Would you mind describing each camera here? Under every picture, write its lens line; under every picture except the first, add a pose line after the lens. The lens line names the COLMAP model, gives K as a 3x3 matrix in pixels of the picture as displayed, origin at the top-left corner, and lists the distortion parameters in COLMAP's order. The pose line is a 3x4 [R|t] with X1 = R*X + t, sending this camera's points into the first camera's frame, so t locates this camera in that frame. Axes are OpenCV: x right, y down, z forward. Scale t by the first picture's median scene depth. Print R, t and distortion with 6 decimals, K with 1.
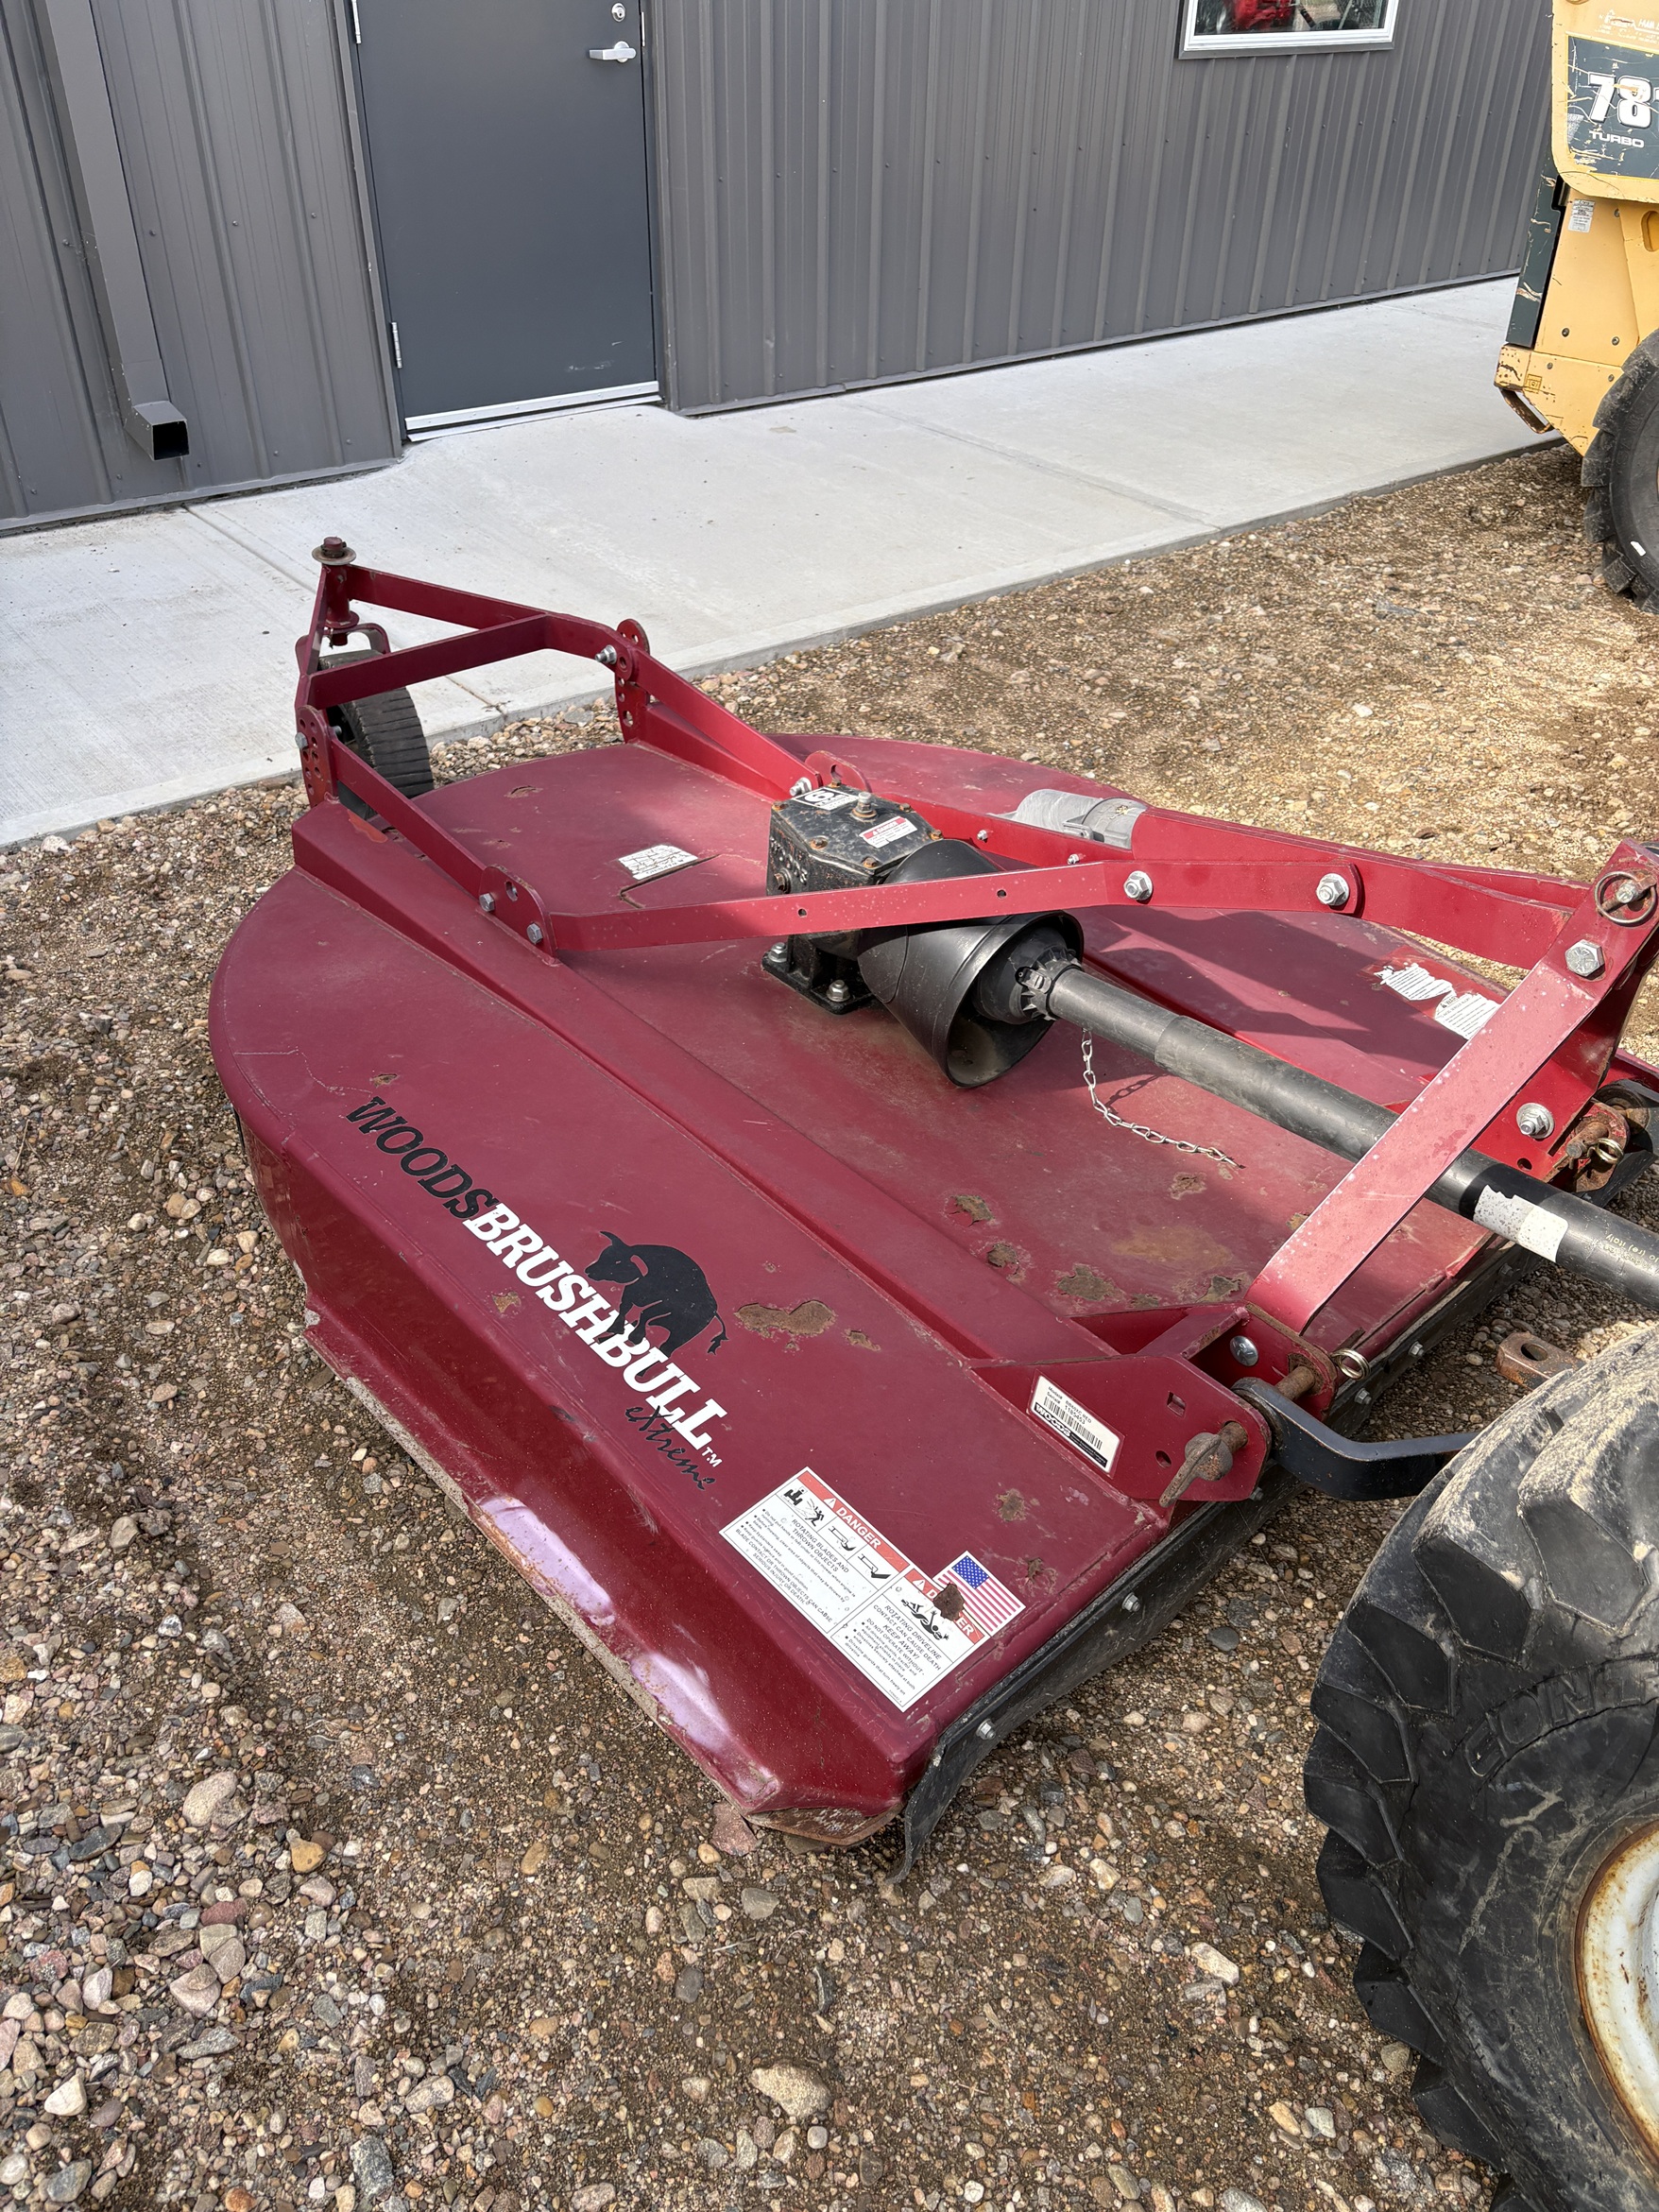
lens RADIAL K [[1708.4, 0, 729.9], [0, 1708.4, 1104.4], [0, 0, 1]] dist [0.005548, 0.004852]
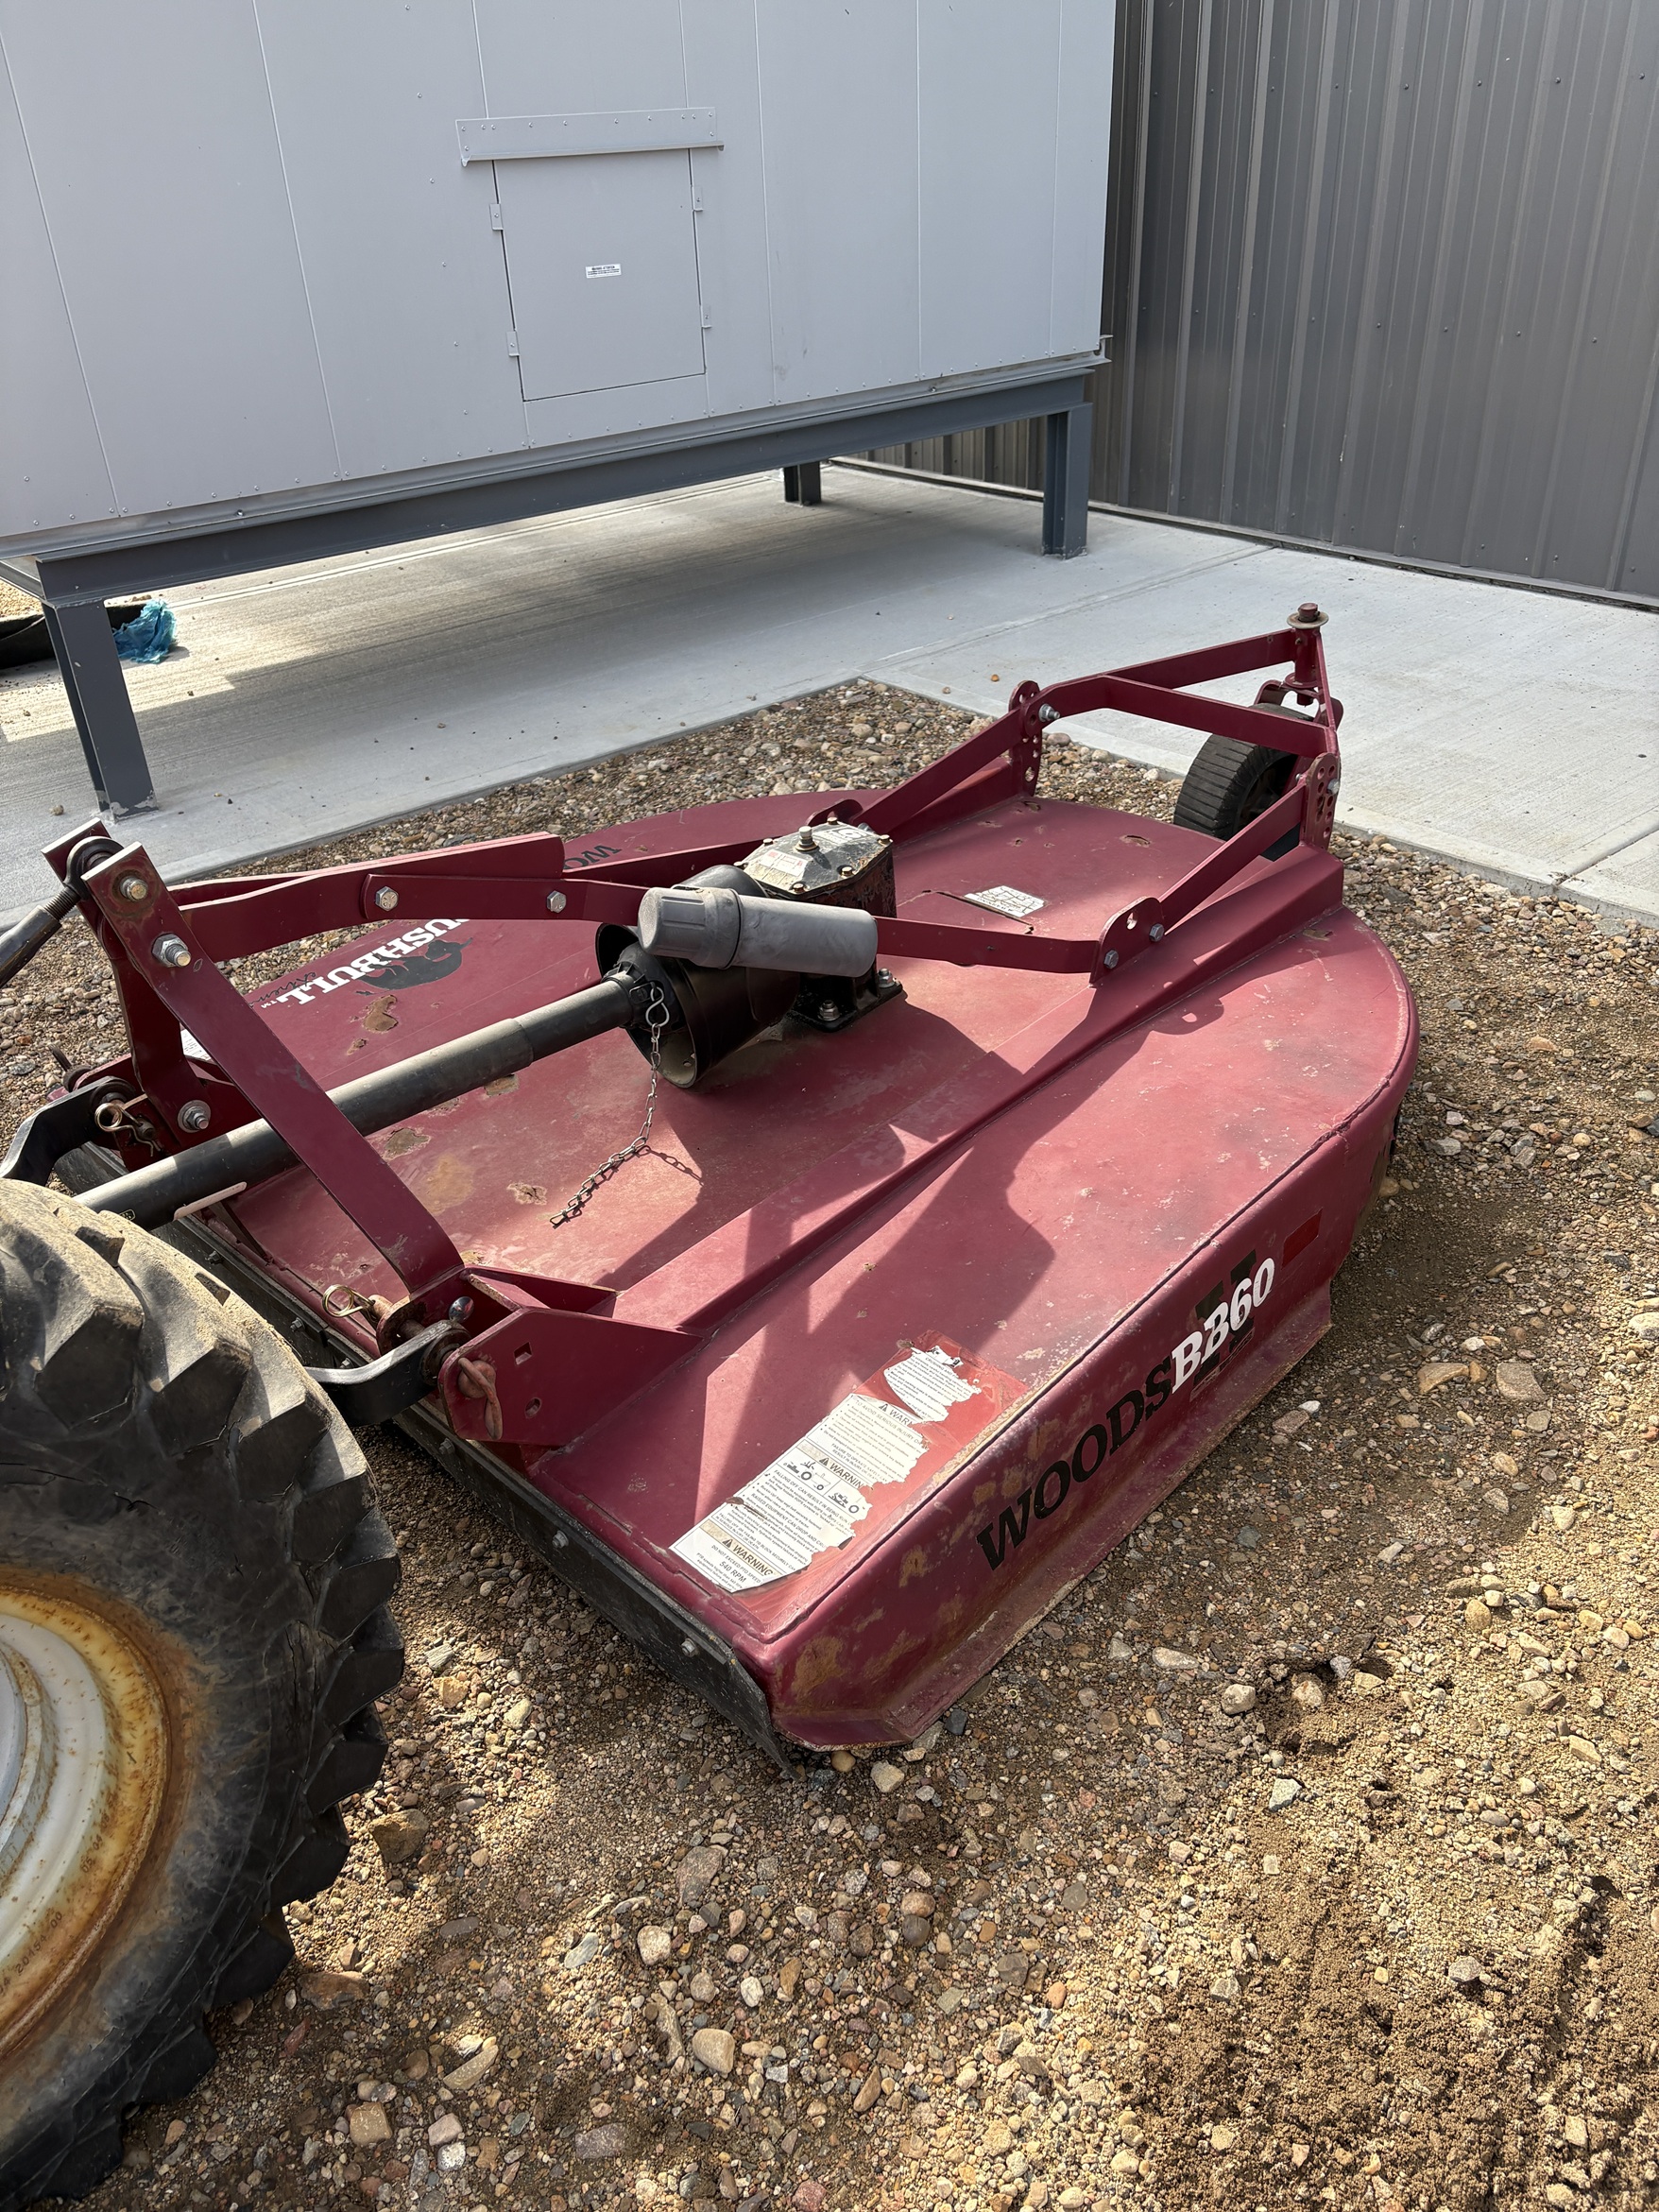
lens RADIAL K [[1699.4, 0, 829.5], [0, 1699.4, 1106.0], [0, 0, 1]] dist [0.006923, 0.004494]
pose [[0.084275, 0.531074, -0.843124, 1.032872], [-0.550244, 0.730230, 0.404964, -0.475891], [0.830740, 0.429795, 0.353761, 0.663604]]
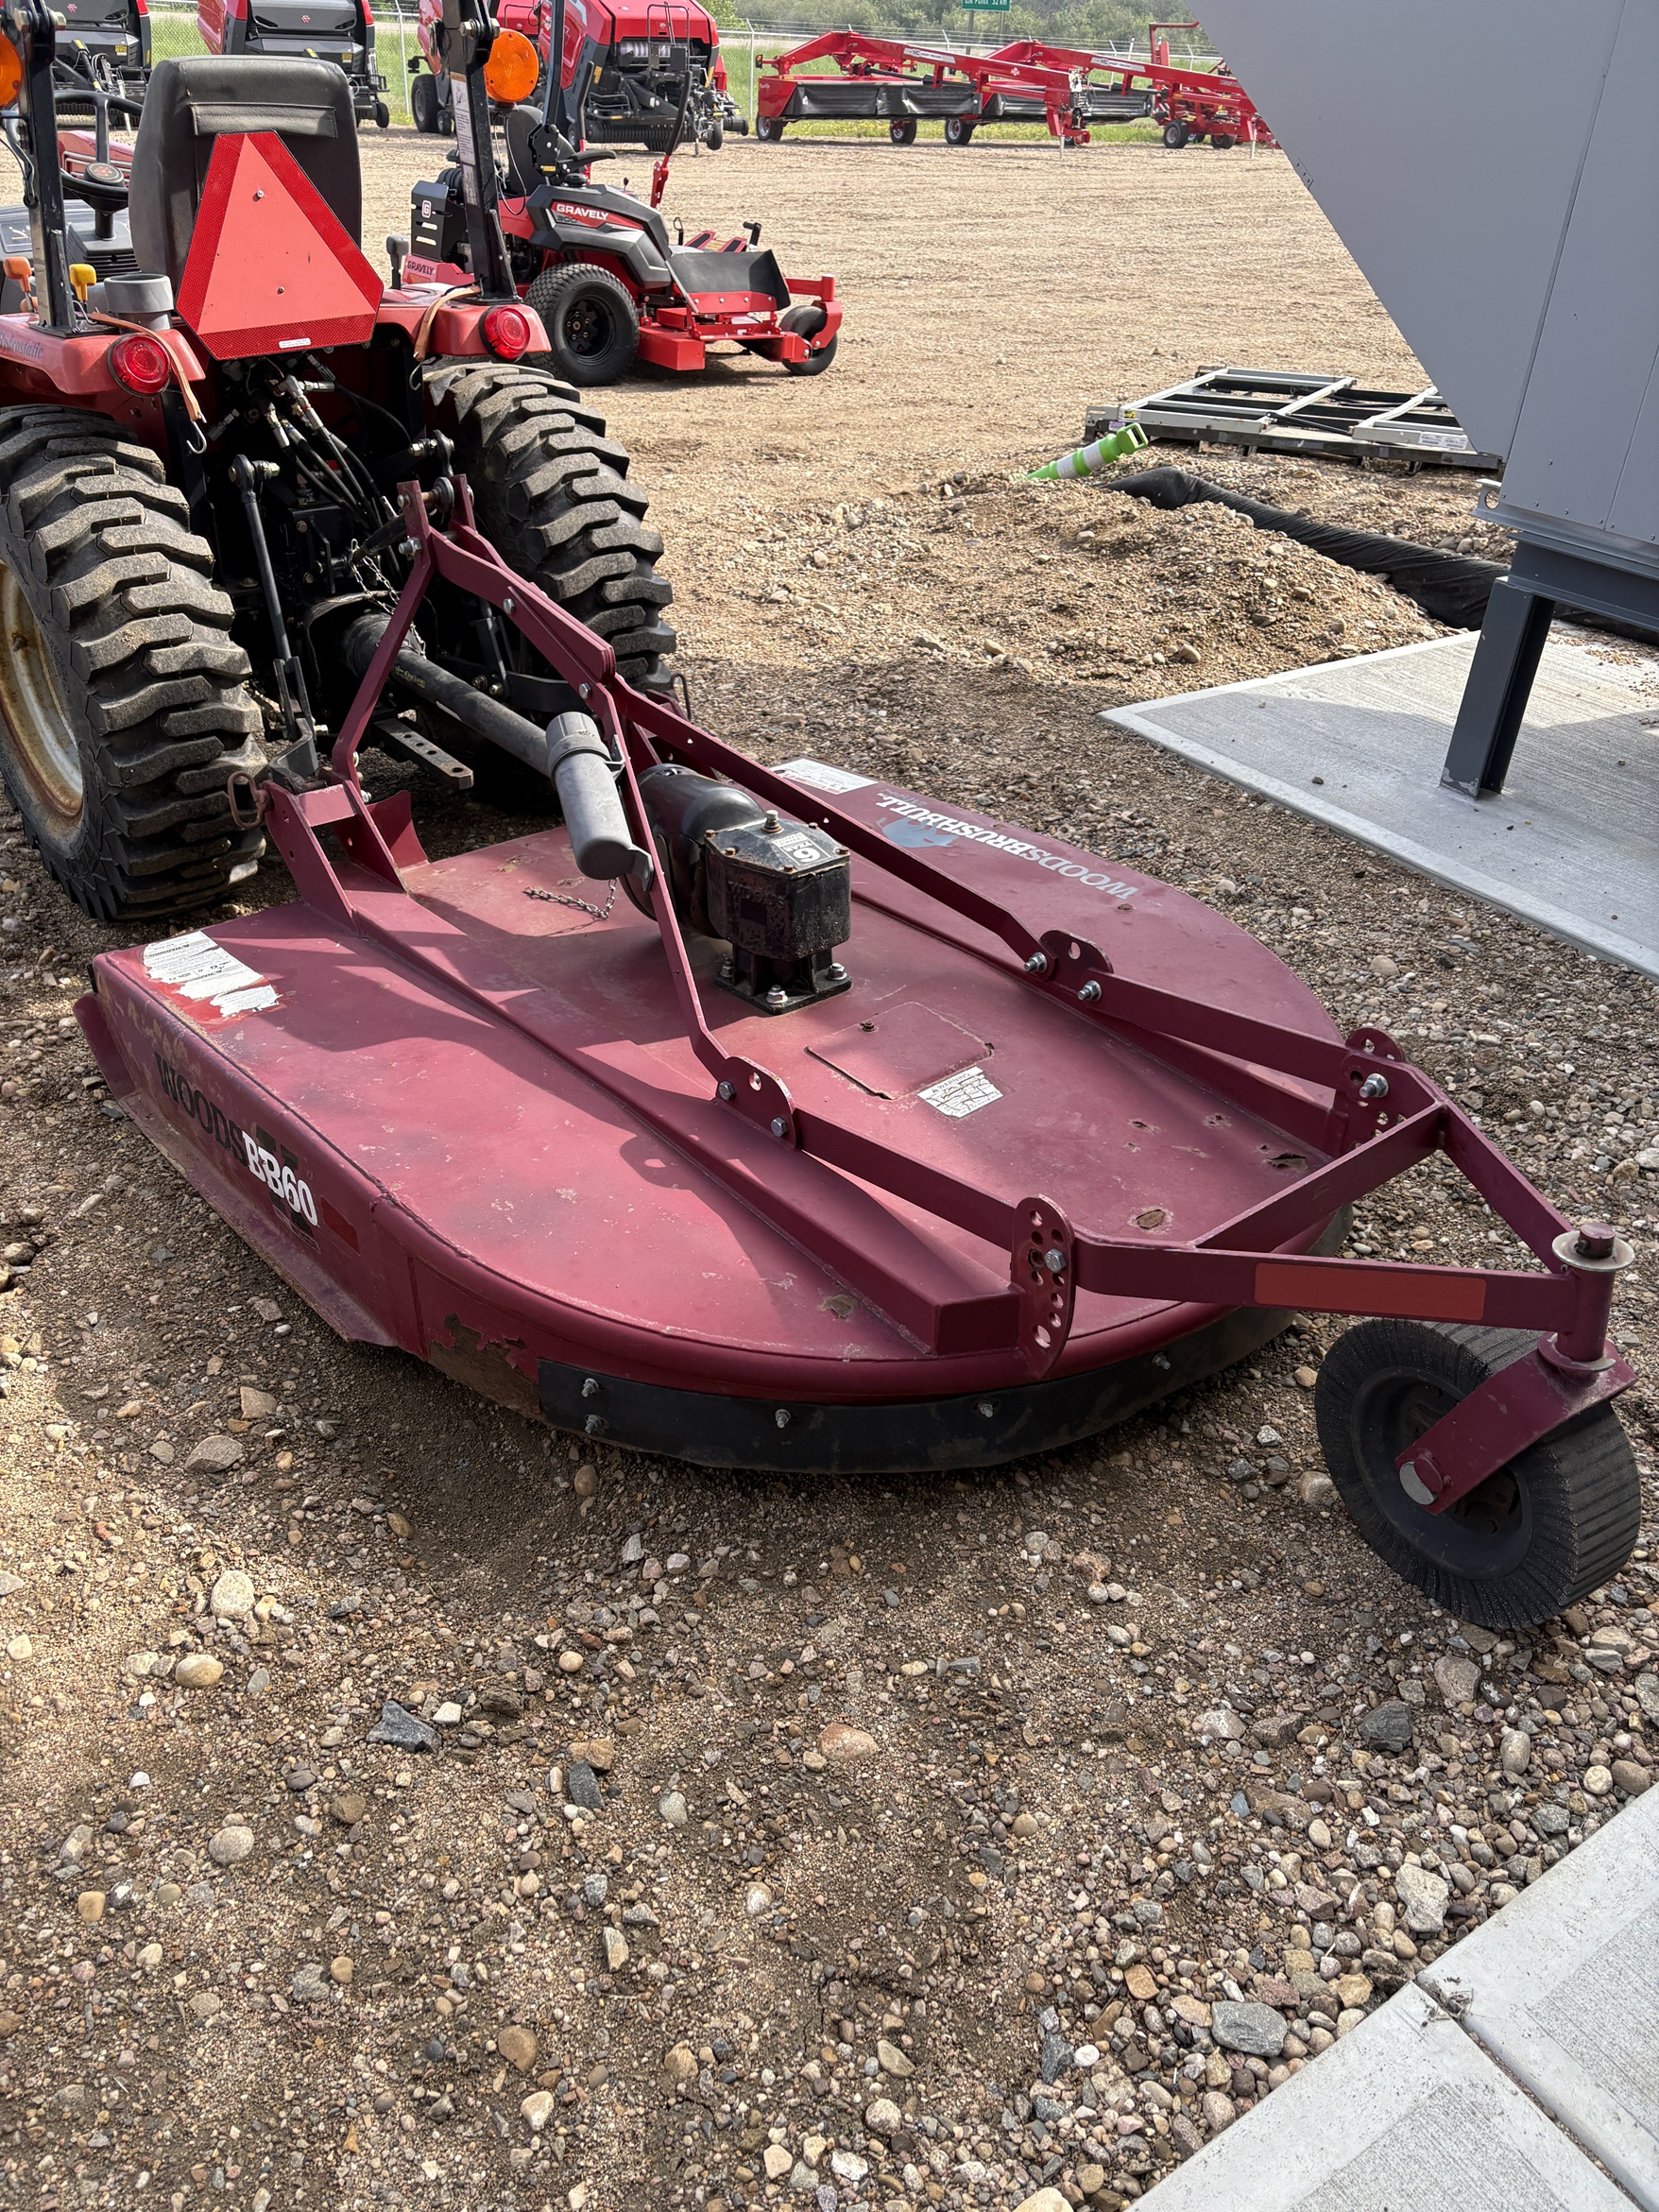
lens RADIAL K [[1699.4, 0, 829.5], [0, 1699.4, 1106.0], [0, 0, 1]] dist [0.006923, 0.004494]
pose [[-0.999652, -0.026374, 0.000797, 0.020245], [-0.009090, 0.372572, 0.927959, -1.137822], [-0.024771, 0.927629, -0.372682, 1.540480]]
